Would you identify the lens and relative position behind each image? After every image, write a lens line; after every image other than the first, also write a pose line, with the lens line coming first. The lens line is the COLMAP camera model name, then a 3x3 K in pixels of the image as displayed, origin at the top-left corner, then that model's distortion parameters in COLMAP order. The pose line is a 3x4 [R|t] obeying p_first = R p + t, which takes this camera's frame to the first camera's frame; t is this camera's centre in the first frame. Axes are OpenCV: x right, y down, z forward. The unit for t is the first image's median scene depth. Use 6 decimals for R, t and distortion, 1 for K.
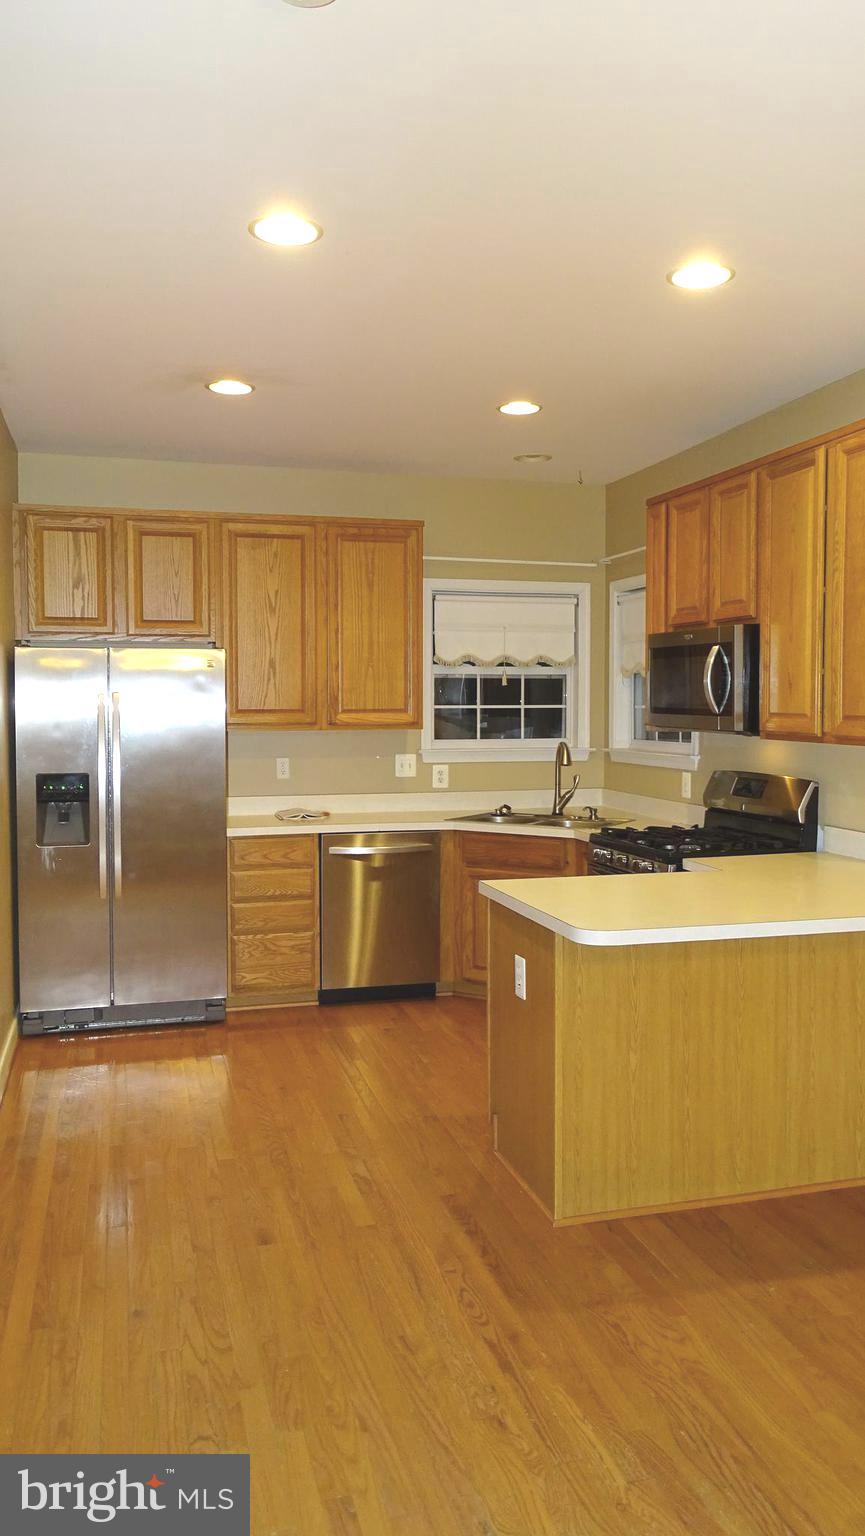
lens RADIAL K [[1128.0, 0, 430.7], [0, 1128.0, 756.2], [0, 0, 1]] dist [0.001797, -0.000877]
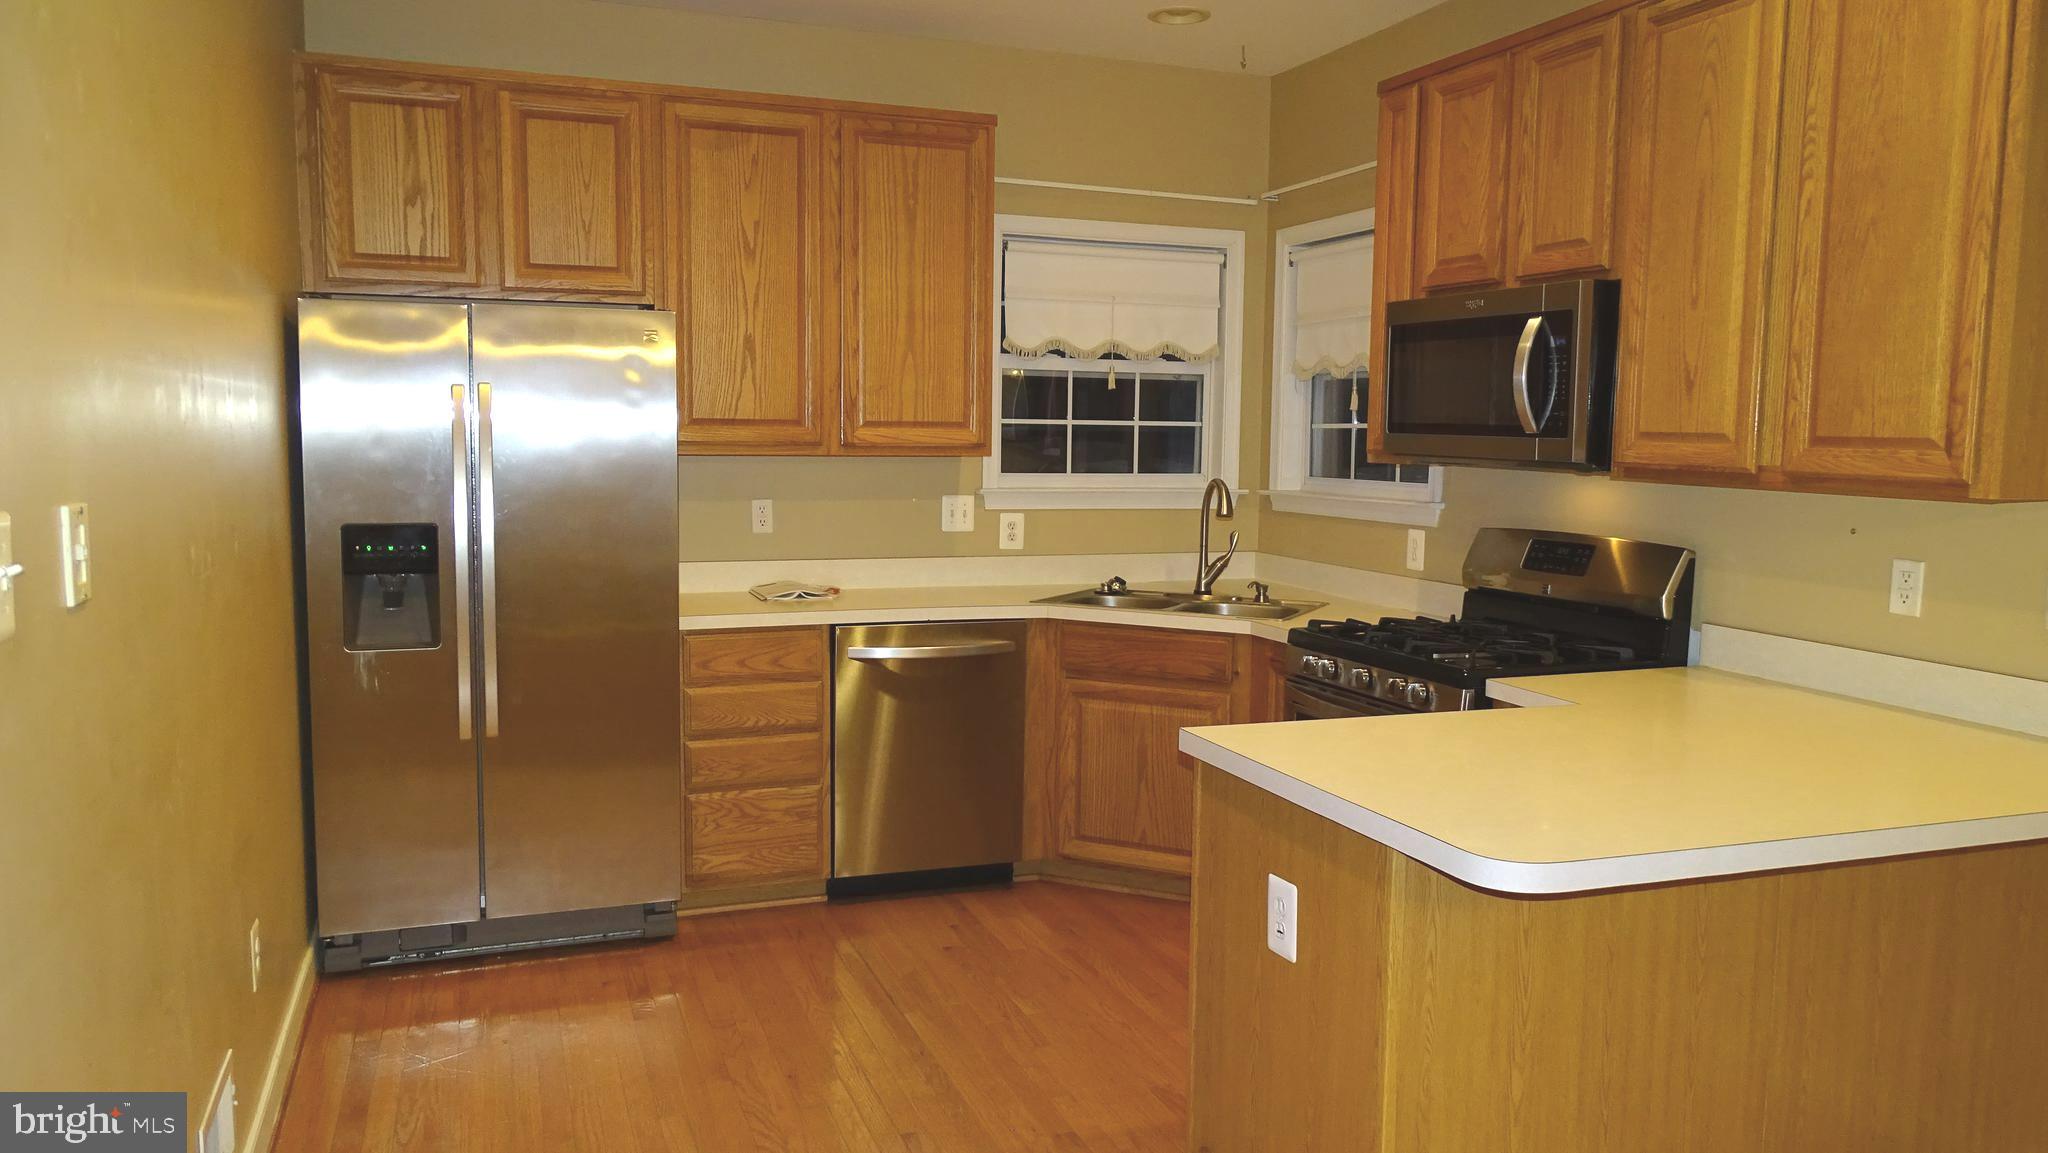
lens RADIAL K [[1418.2, 0, 1024.0], [0, 1418.2, 576.5], [0, 0, 1]] dist [0.001961, 0.001350]
pose [[0.995211, 0.005195, 0.097611, -0.068998], [-0.010566, 0.998453, 0.054591, -0.000438], [-0.097176, -0.055361, 0.993726, 0.228154]]
